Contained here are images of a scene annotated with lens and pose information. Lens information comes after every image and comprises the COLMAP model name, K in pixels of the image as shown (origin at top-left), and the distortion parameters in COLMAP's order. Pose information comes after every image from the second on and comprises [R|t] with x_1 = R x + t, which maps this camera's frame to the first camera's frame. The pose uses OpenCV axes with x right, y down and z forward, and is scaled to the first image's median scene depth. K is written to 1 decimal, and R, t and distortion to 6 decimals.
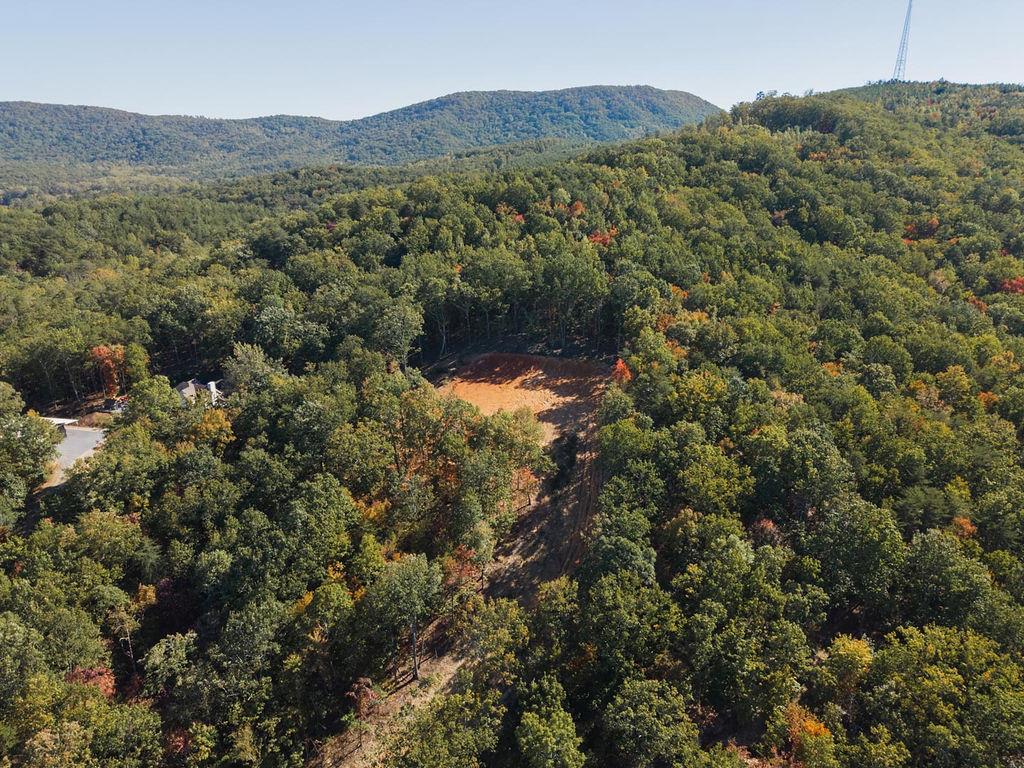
lens RADIAL K [[674.4, 0, 516.7], [0, 674.4, 384.2], [0, 0, 1]] dist [0.011381, -0.020249]
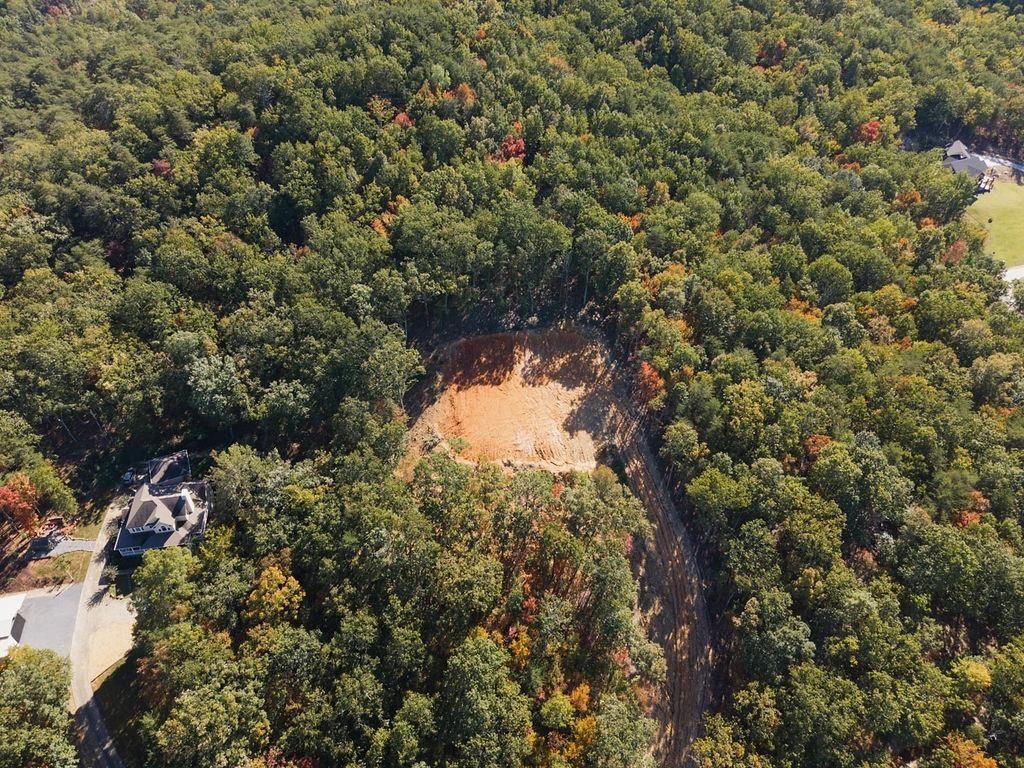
lens RADIAL K [[674.4, 0, 536.0], [0, 674.4, 385.8], [0, 0, 1]] dist [0.011381, -0.020249]
pose [[0.915230, -0.260354, 0.307522, -0.238008], [0.127298, 0.910955, 0.392373, -0.321324], [-0.382295, -0.319965, 0.866876, 0.148957]]
